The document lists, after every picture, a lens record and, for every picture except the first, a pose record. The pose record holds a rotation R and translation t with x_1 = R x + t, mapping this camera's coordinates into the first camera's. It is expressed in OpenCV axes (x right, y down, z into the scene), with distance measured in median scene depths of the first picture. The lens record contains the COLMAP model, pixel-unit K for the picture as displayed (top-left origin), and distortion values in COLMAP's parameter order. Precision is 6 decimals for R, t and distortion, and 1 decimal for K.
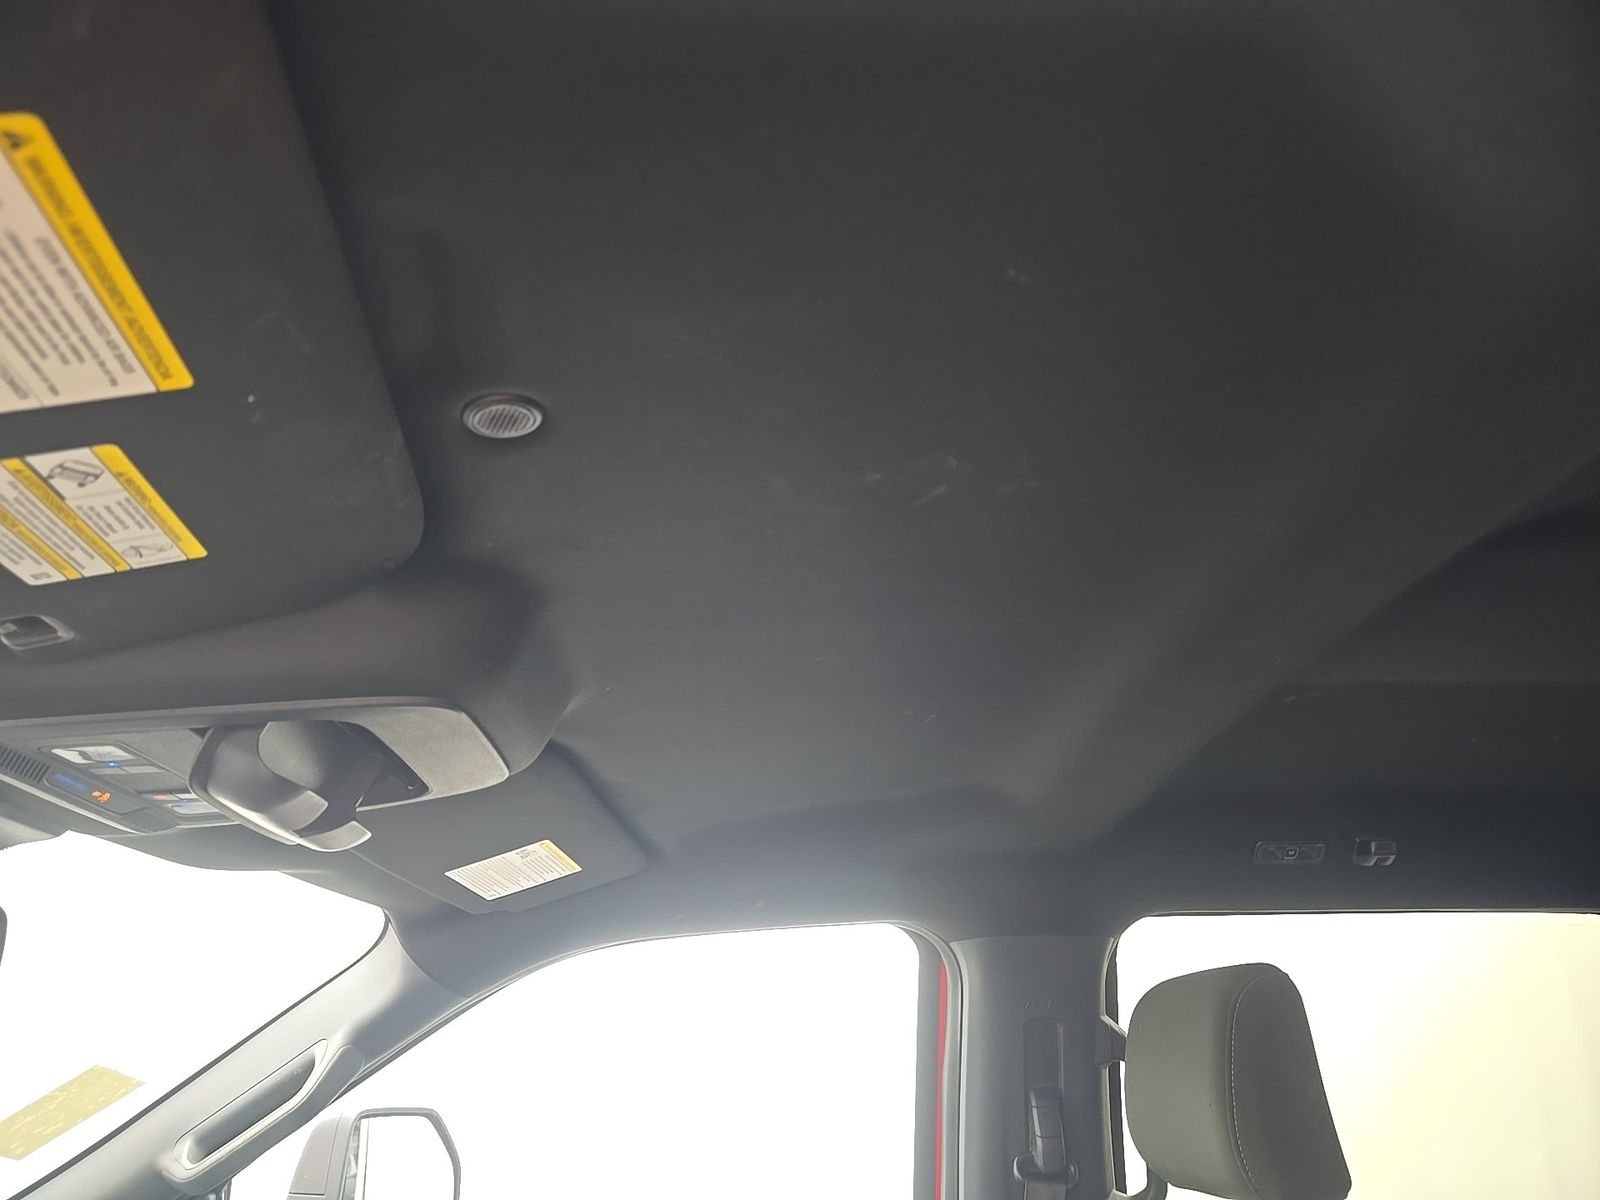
lens RADIAL K [[1079.6, 0, 800.0], [0, 1079.6, 600.0], [0, 0, 1]] dist [0.033964, -0.033897]
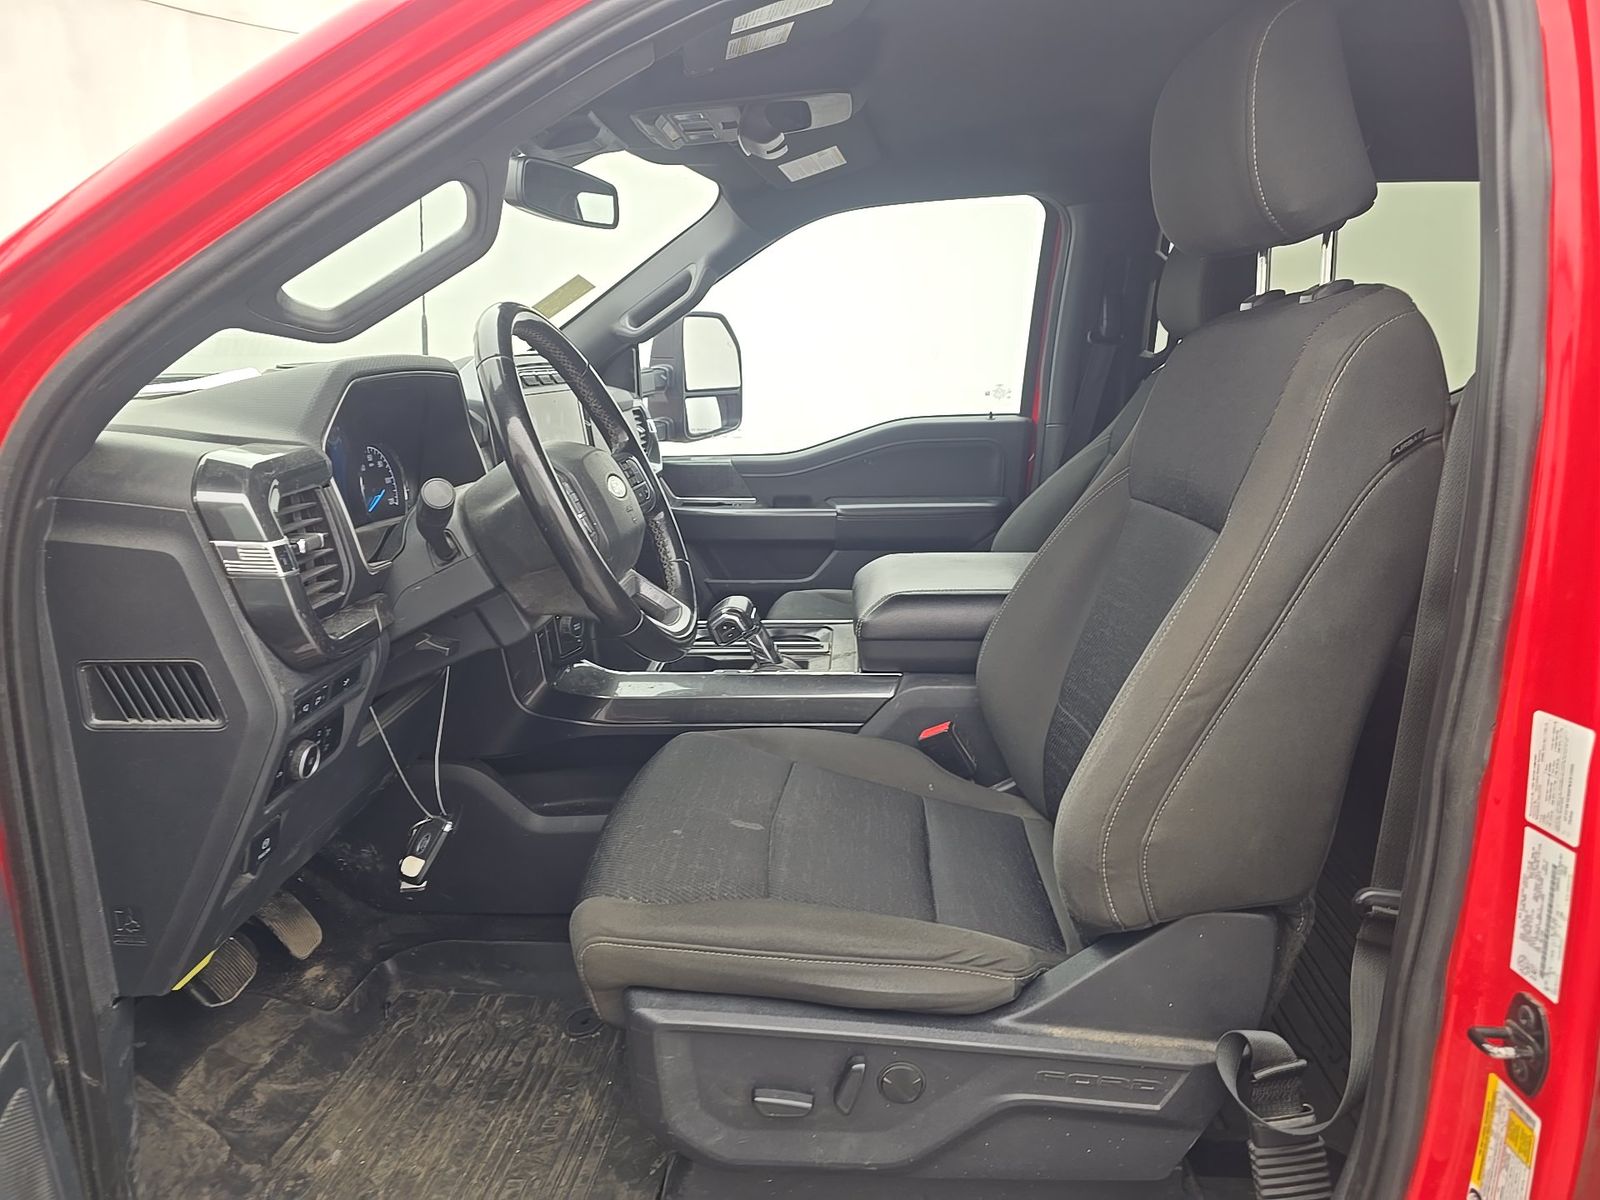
lens RADIAL K [[1079.6, 0, 800.0], [0, 1079.6, 600.0], [0, 0, 1]] dist [0.033964, -0.033897]
pose [[0.995328, 0.045025, -0.085415, -0.100090], [0.015570, 0.798197, 0.602196, -0.206642], [0.095292, -0.600712, 0.793766, -0.685673]]
